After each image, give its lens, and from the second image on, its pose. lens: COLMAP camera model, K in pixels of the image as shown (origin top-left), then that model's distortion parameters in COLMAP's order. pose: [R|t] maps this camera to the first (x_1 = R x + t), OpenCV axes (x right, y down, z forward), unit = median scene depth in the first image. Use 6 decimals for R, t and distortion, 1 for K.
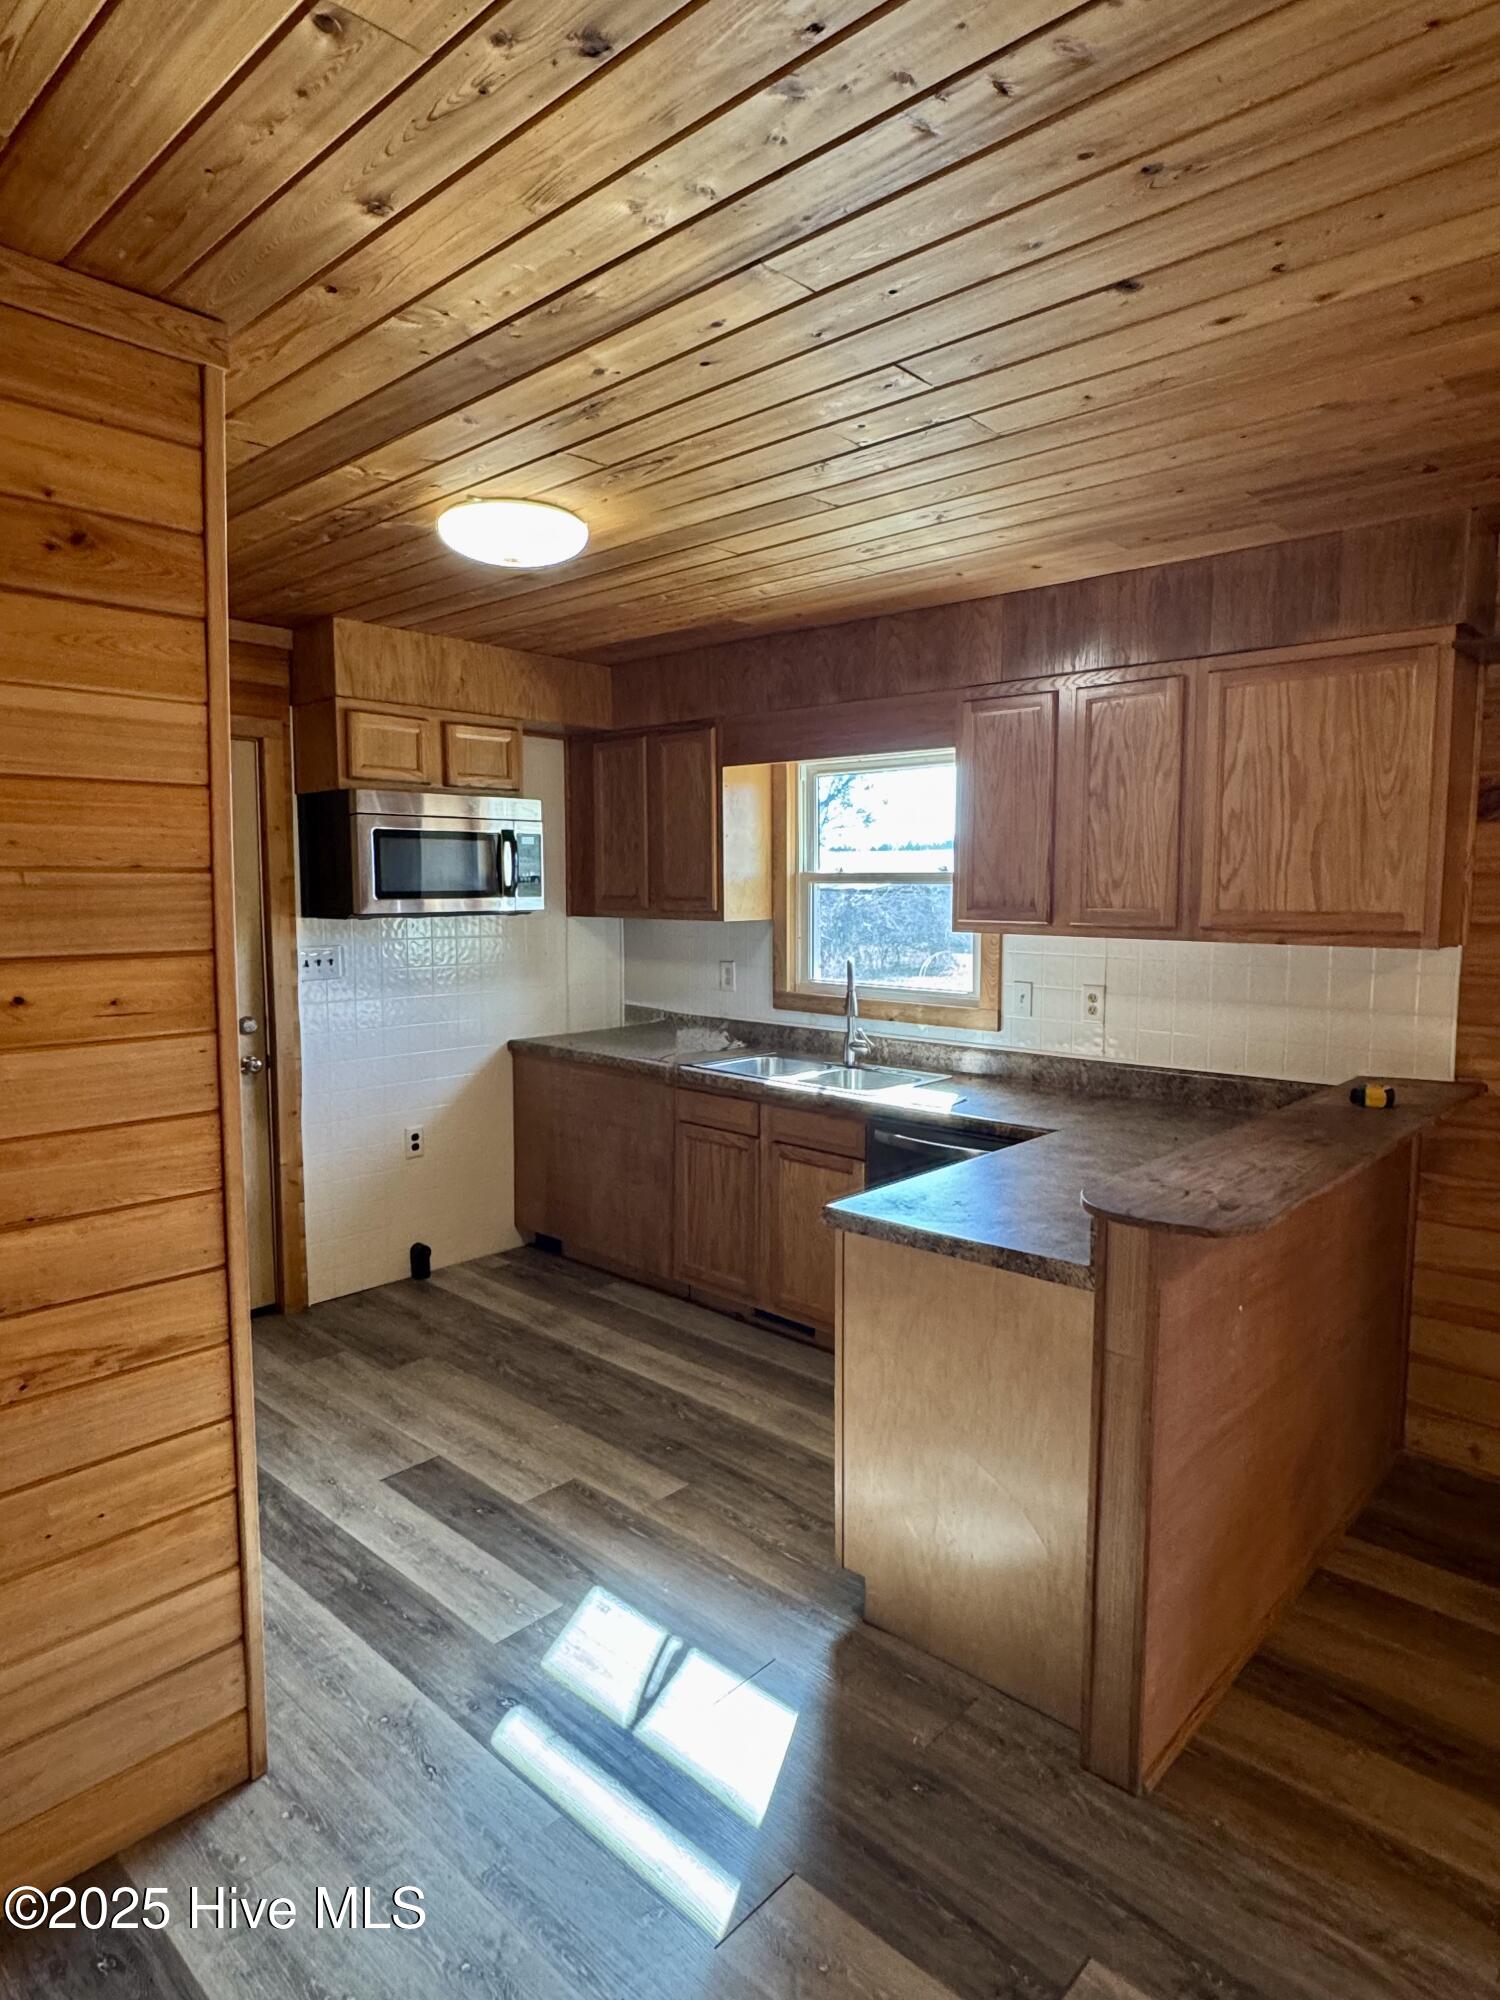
lens RADIAL K [[1166.5, 0, 749.4], [0, 1166.5, 995.5], [0, 0, 1]] dist [-0.003190, 0.000249]
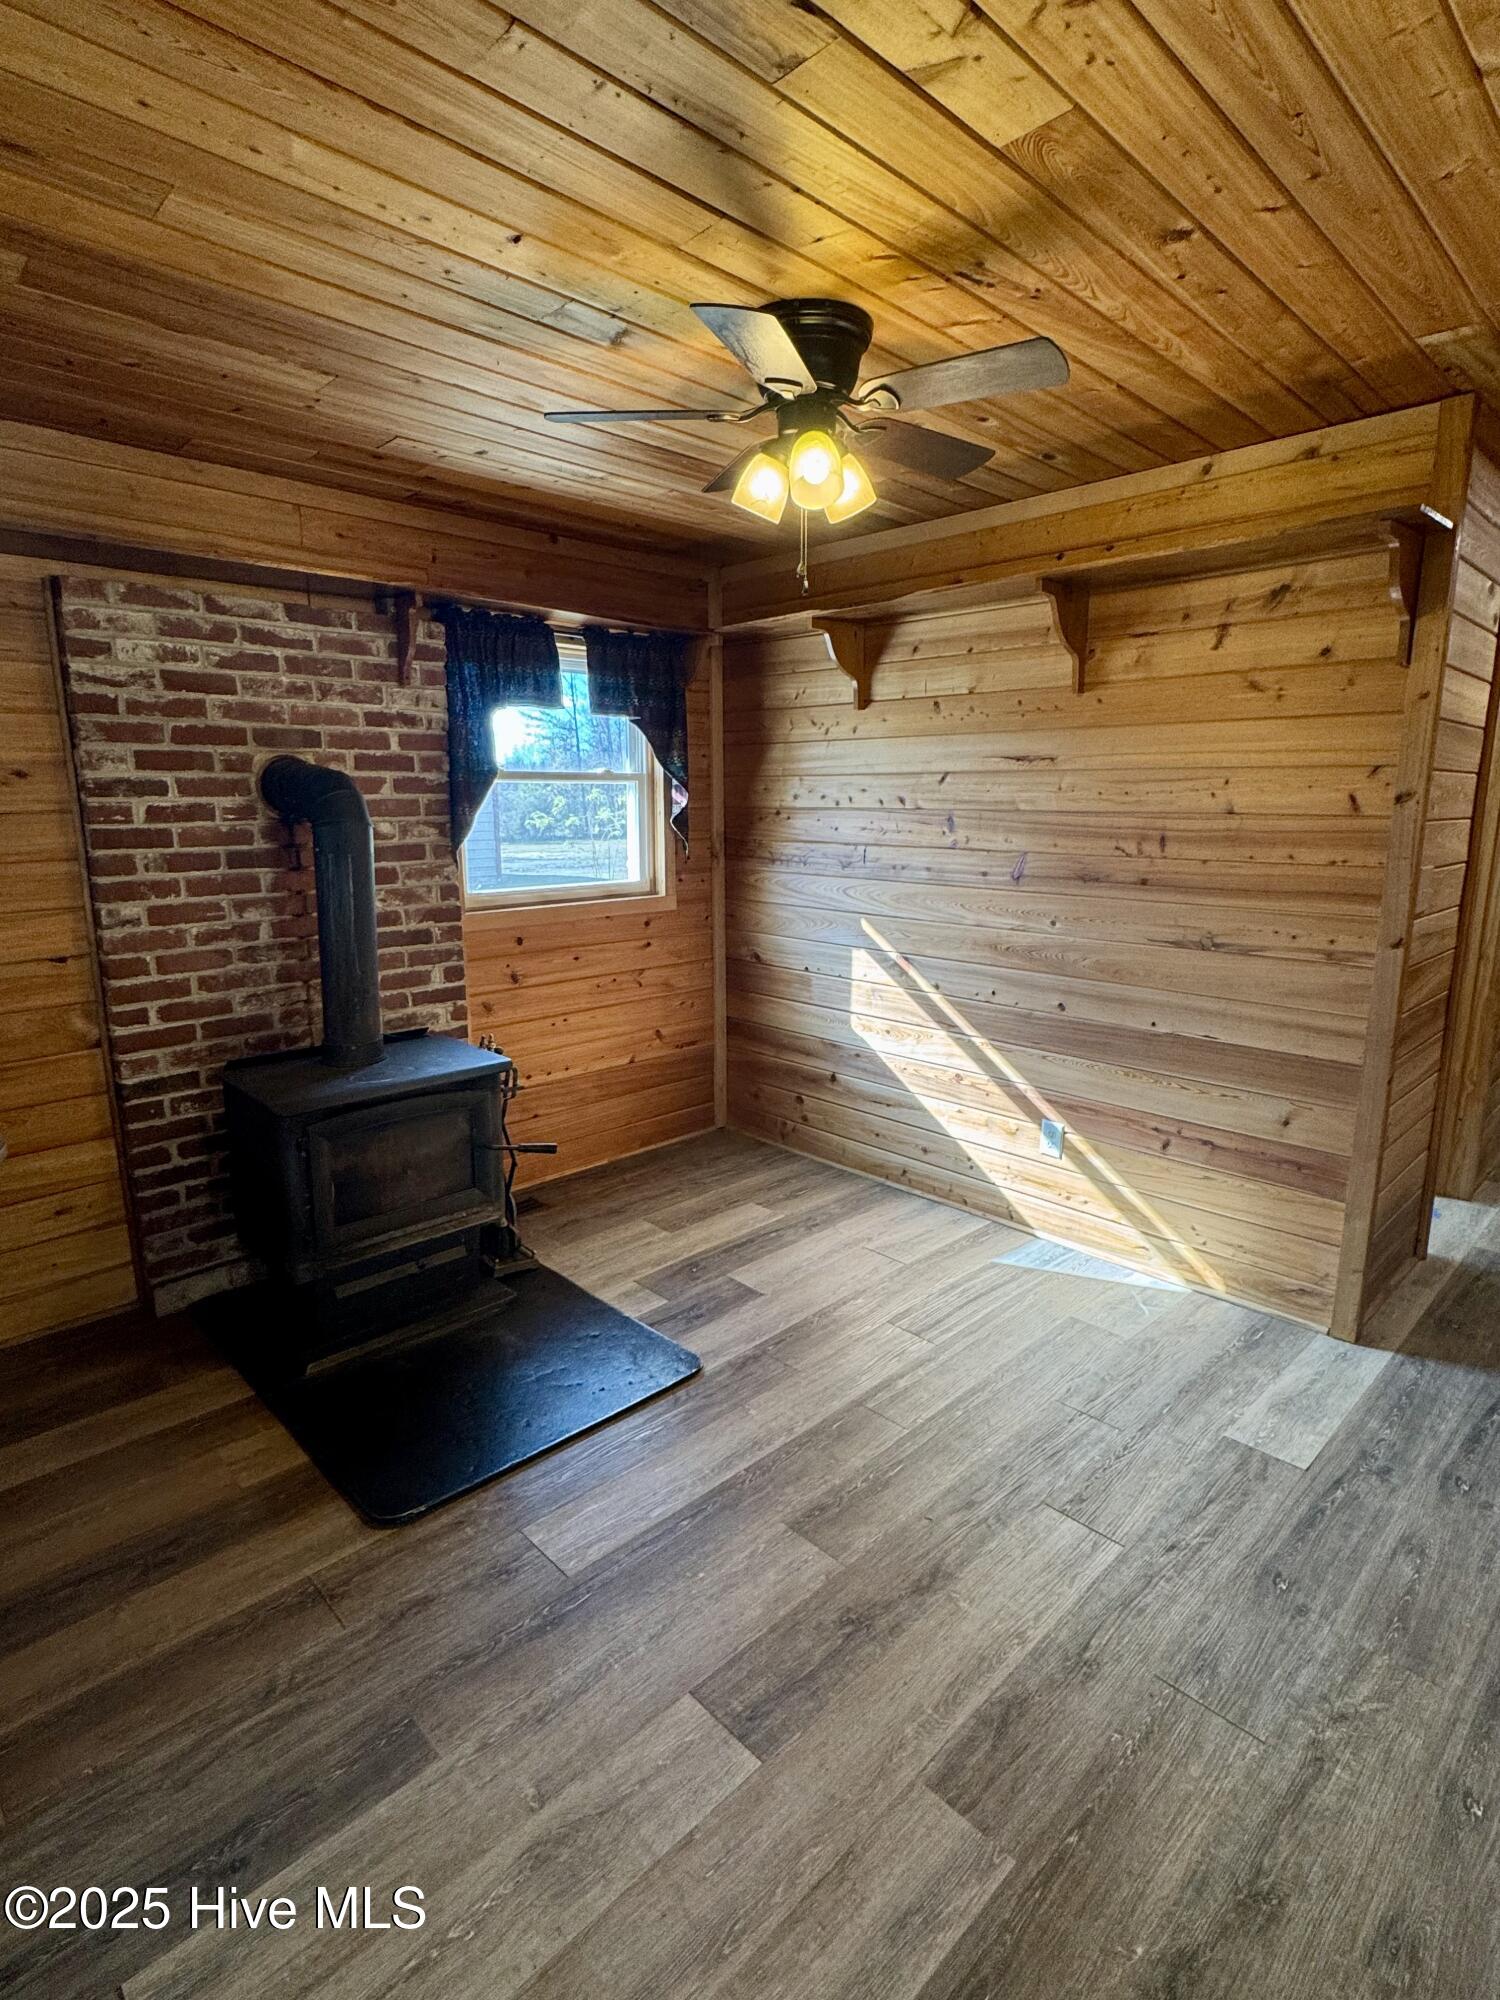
lens RADIAL K [[1005.0, 0, 752.8], [0, 1005.0, 1000.7], [0, 0, 1]] dist [-0.003613, 0.000545]
pose [[0.049395, -0.202422, 0.978052, -0.160365], [0.100483, 0.975286, 0.196775, -0.002437], [-0.993712, 0.088558, 0.068515, 0.235779]]
